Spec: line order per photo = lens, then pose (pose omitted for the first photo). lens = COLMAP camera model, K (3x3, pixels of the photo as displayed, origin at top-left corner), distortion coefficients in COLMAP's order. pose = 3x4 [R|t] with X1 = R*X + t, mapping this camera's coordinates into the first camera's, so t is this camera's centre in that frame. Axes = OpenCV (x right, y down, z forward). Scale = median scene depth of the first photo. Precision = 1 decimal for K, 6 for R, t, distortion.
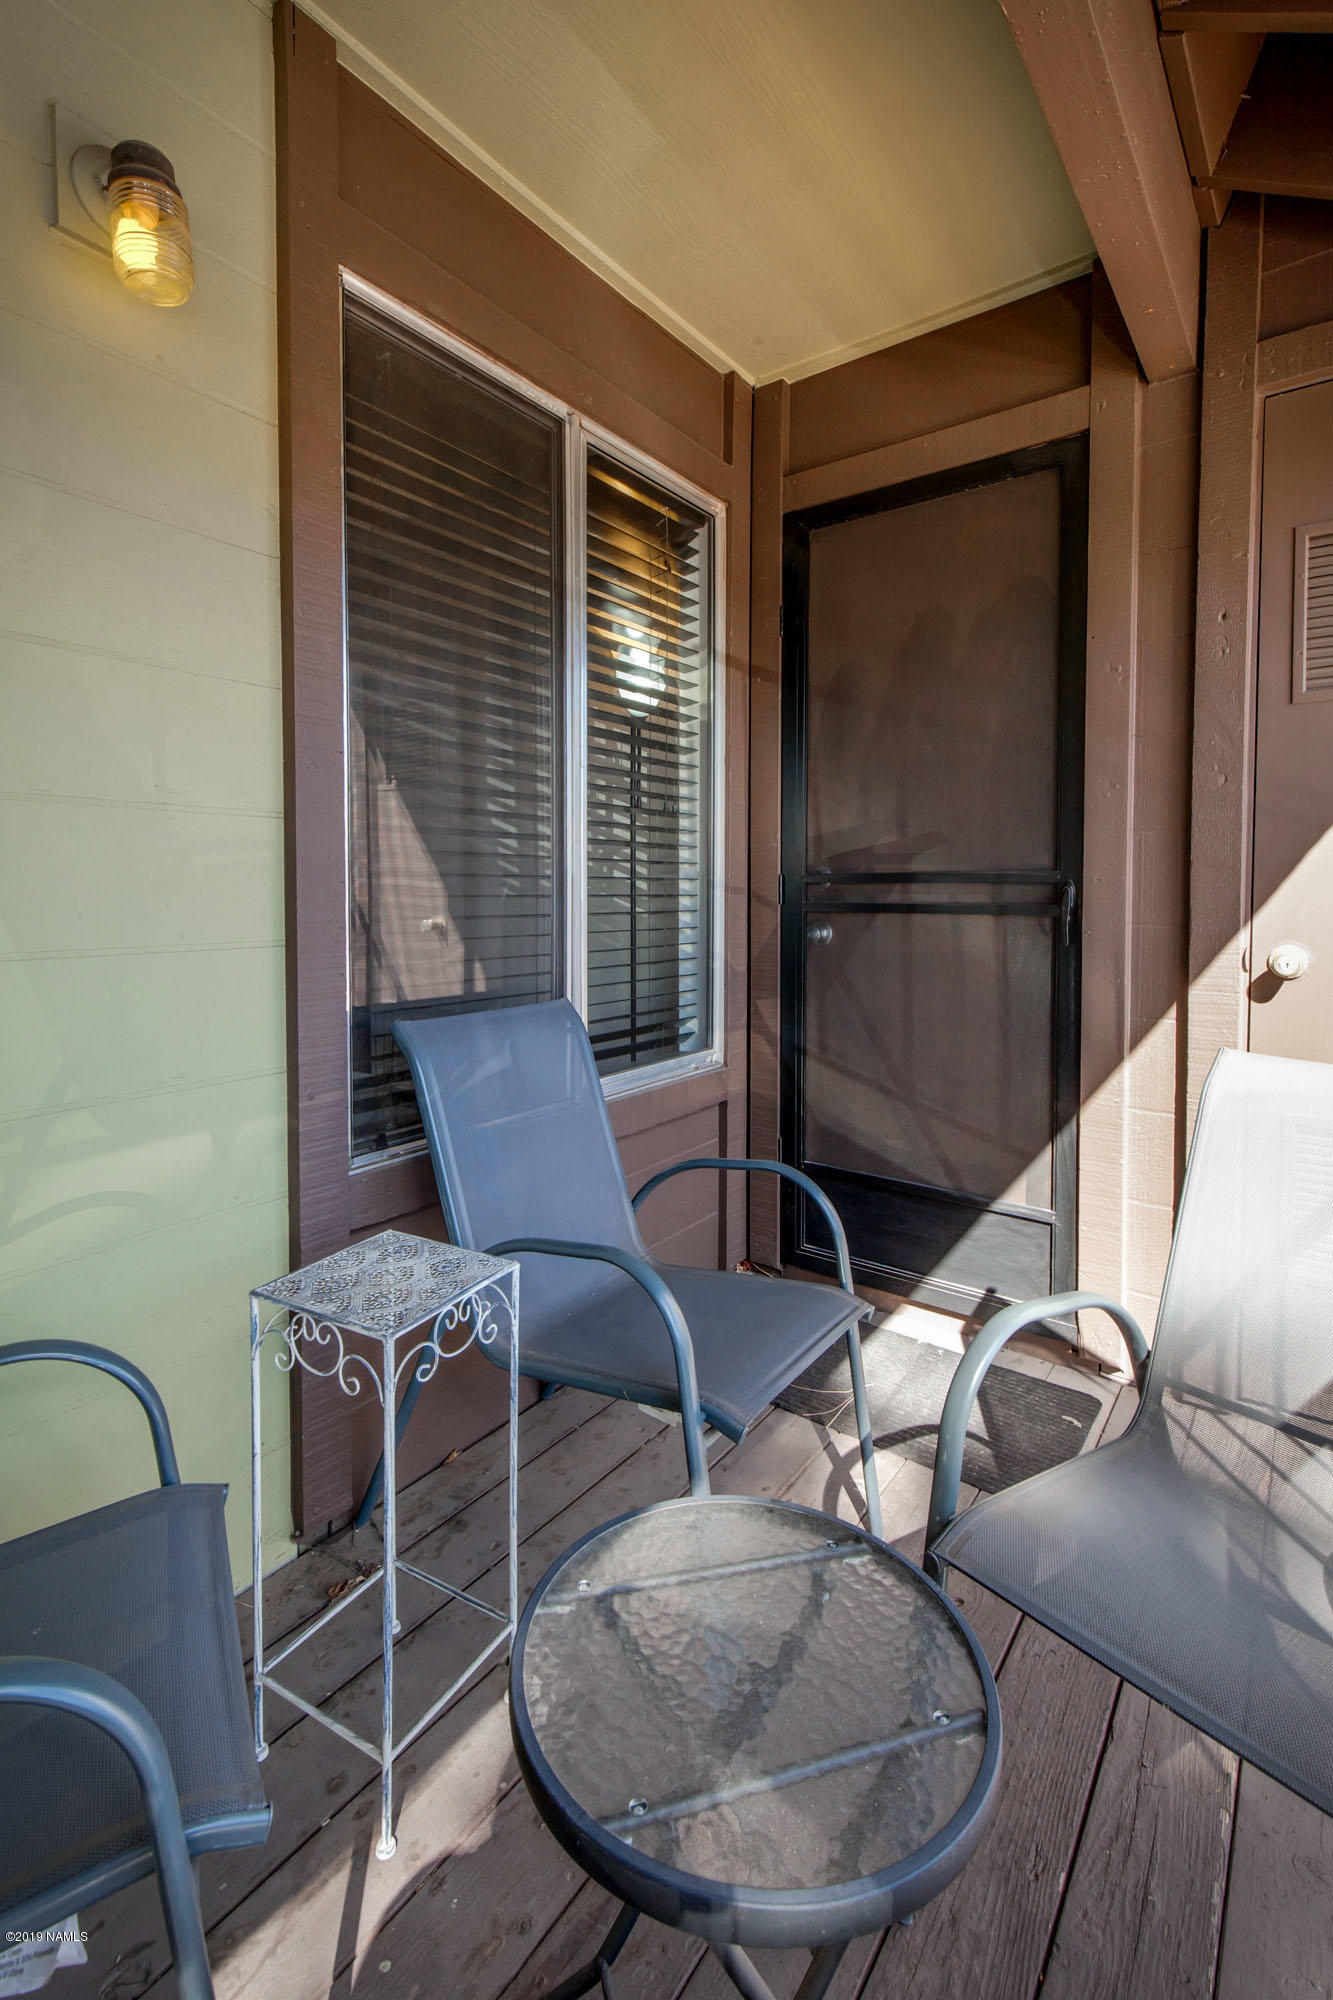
lens RADIAL K [[908.7, 0, 664.4], [0, 908.7, 917.6], [0, 0, 1]] dist [0.003391, -0.000046]
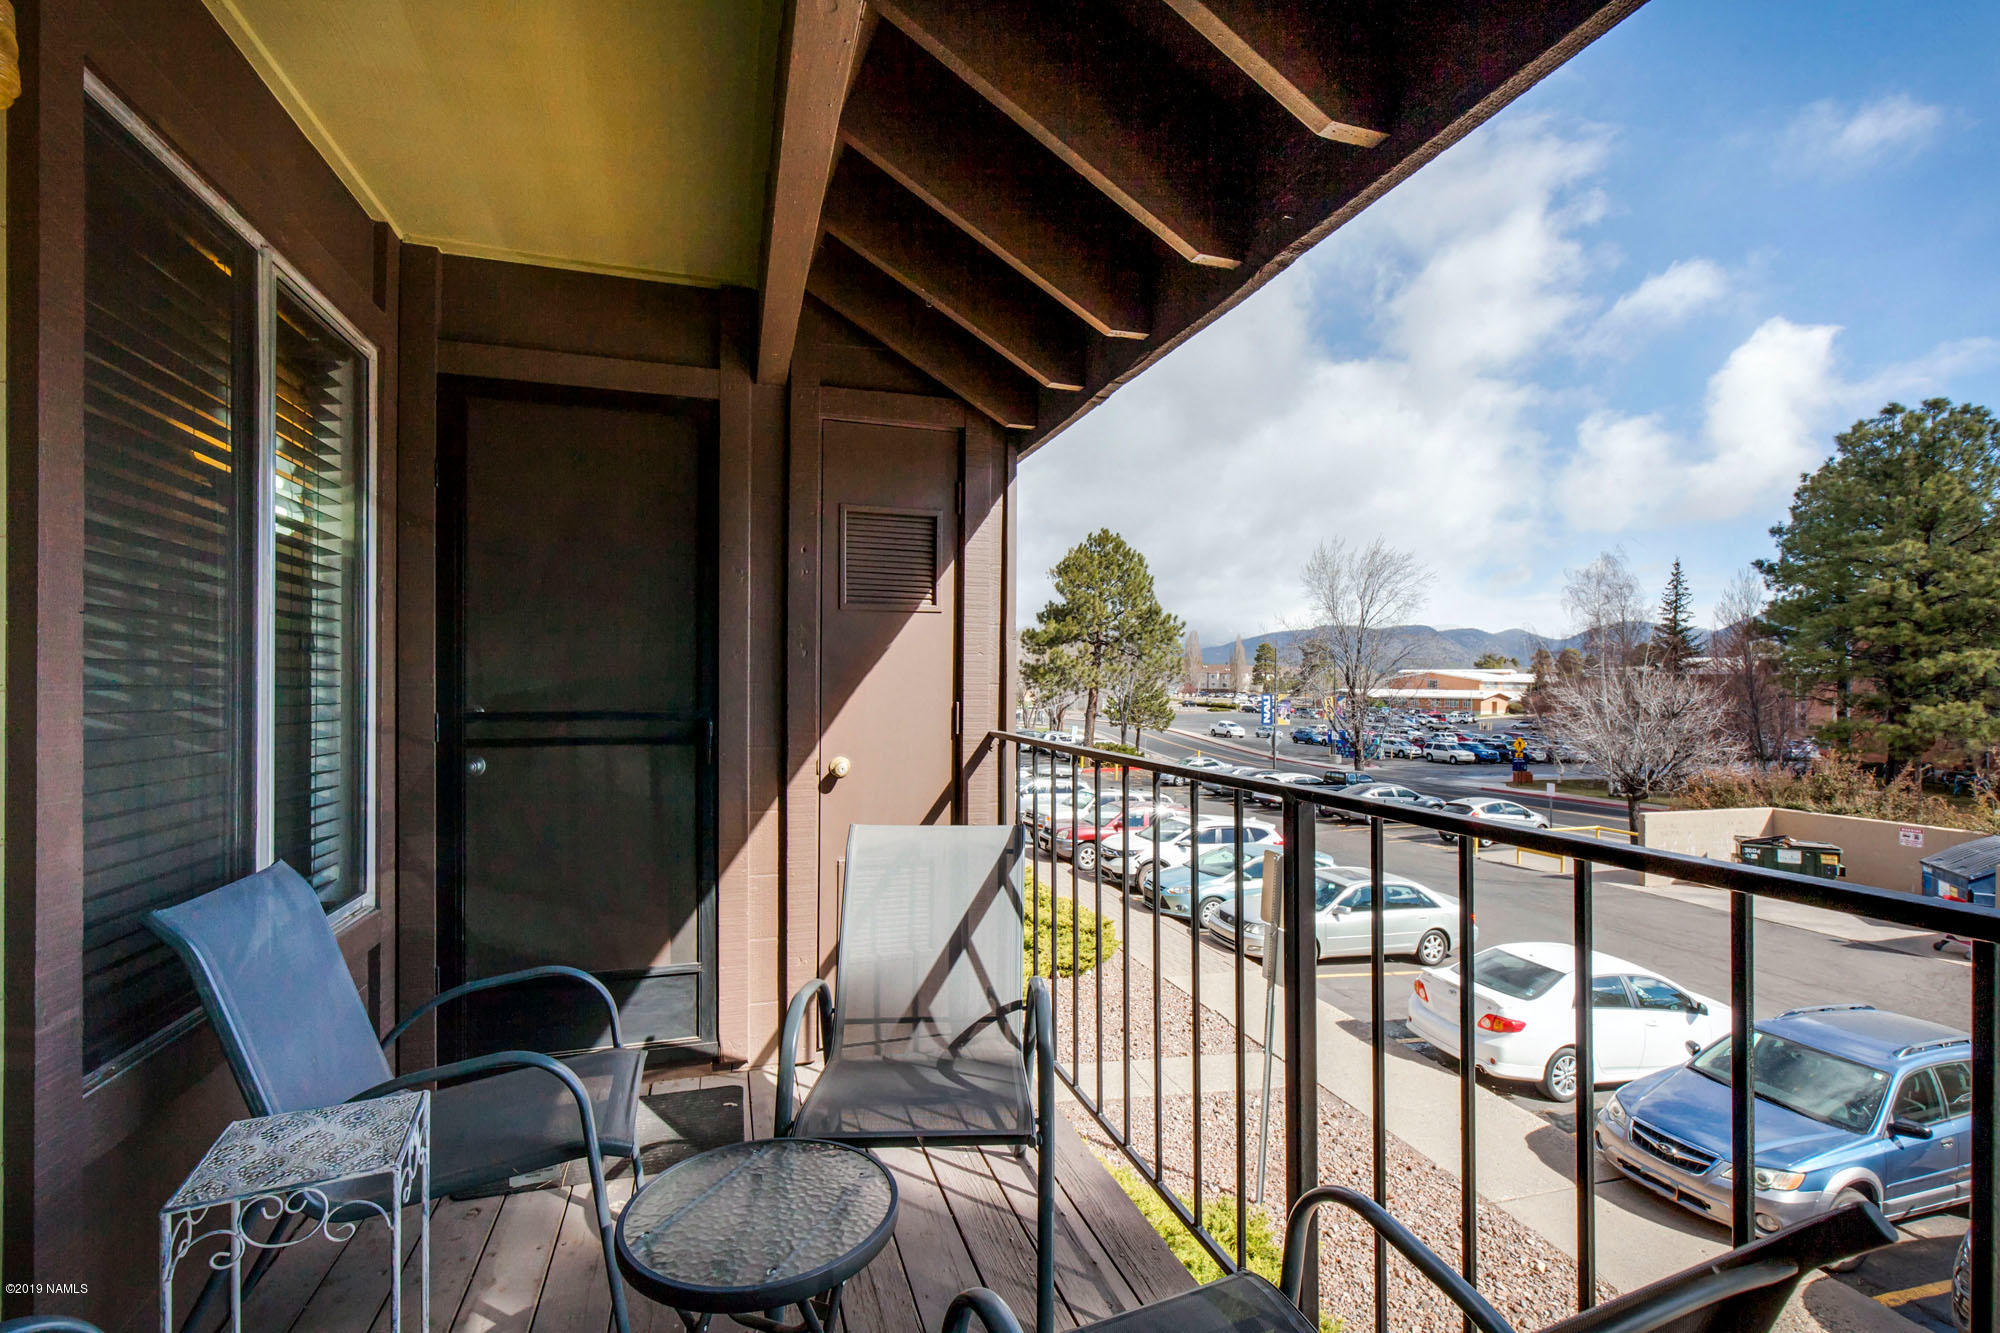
lens RADIAL K [[908.7, 0, 998.8], [0, 908.7, 675.0], [0, 0, 1]] dist [0.003391, -0.000046]
pose [[0.585538, 0.005516, 0.810626, -0.386771], [0.025071, 0.999375, -0.024909, -0.055070], [-0.810257, 0.034909, 0.585034, -0.154595]]
